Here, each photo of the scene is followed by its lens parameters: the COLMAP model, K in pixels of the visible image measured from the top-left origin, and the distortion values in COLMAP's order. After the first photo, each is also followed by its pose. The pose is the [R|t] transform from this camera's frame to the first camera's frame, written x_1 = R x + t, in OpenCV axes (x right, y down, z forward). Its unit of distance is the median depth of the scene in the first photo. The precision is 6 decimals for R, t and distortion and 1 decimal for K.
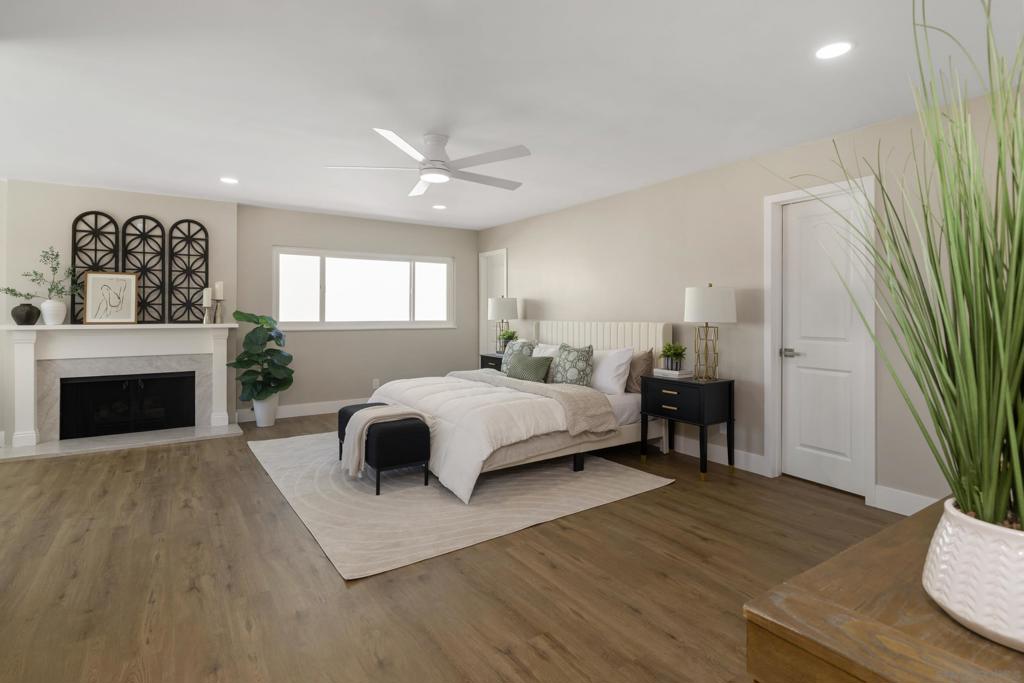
lens RADIAL K [[522.0, 0, 521.2], [0, 522.0, 303.3], [0, 0, 1]] dist [-0.006657, -0.000461]
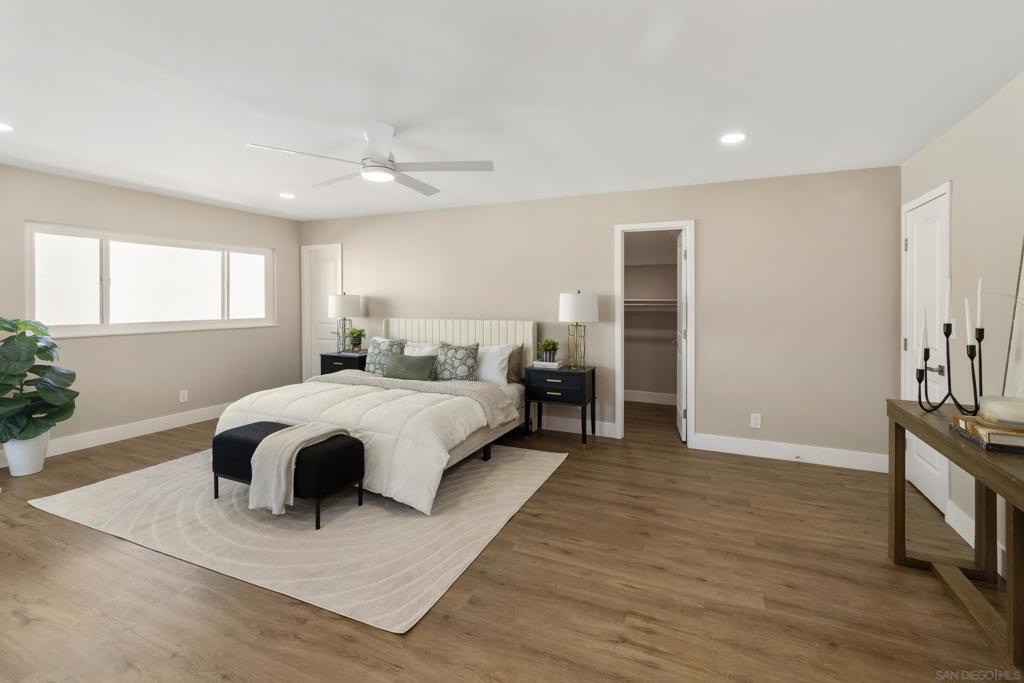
lens RADIAL K [[461.7, 0, 537.9], [0, 461.7, 297.8], [0, 0, 1]] dist [-0.004779, -0.000518]
pose [[0.844292, 0.008332, 0.535818, -0.318244], [-0.014856, 0.999859, 0.007862, -0.028591], [-0.535677, -0.014598, 0.844297, 0.125793]]
